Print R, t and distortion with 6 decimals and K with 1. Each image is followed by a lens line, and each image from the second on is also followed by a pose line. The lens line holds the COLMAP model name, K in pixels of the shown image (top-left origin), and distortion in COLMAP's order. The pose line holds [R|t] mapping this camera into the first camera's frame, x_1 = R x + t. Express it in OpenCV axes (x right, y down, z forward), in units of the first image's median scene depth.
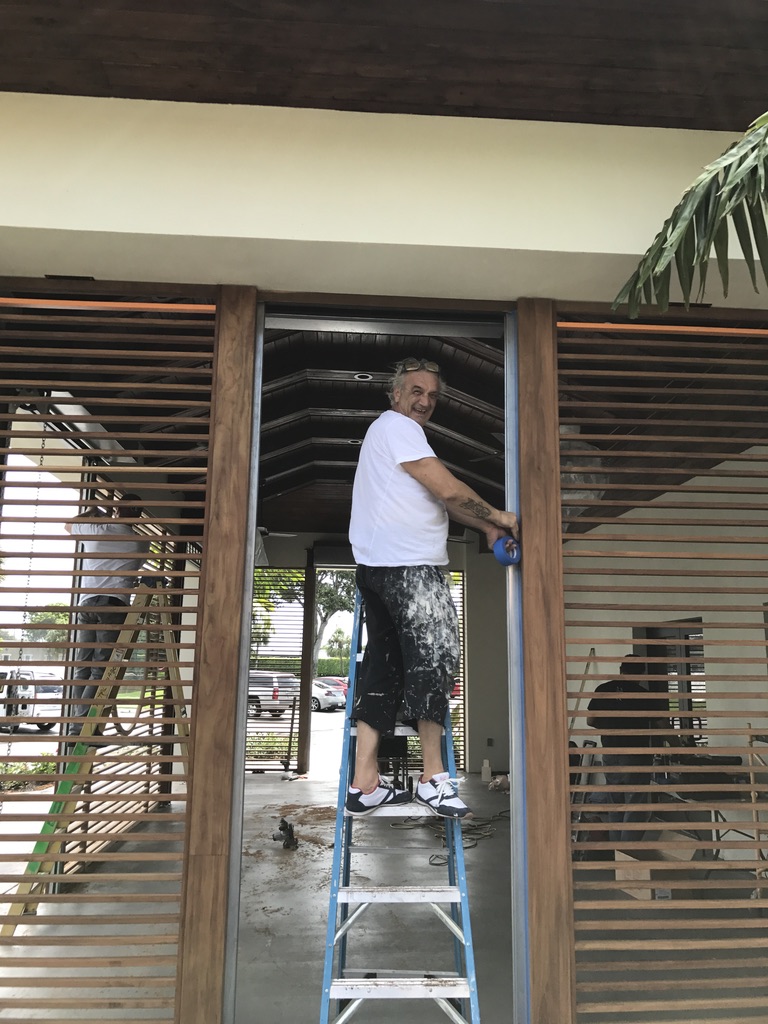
lens RADIAL K [[834.3, 0, 384.0], [0, 834.3, 512.0], [0, 0, 1]] dist [0.023469, -0.013947]
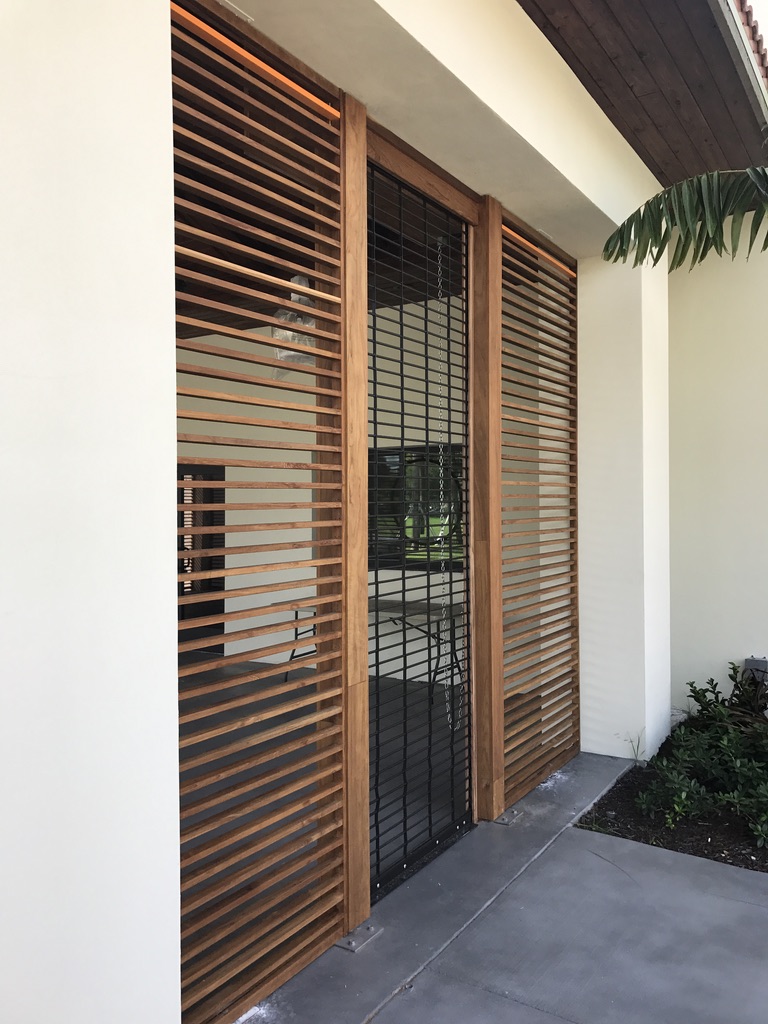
lens RADIAL K [[834.3, 0, 384.0], [0, 834.3, 512.0], [0, 0, 1]] dist [0.023469, -0.013947]
pose [[0.597075, -0.020533, 0.801923, -0.910353], [-0.135245, 0.982786, 0.125861, 0.056672], [-0.790703, -0.183604, 0.584020, 0.356205]]
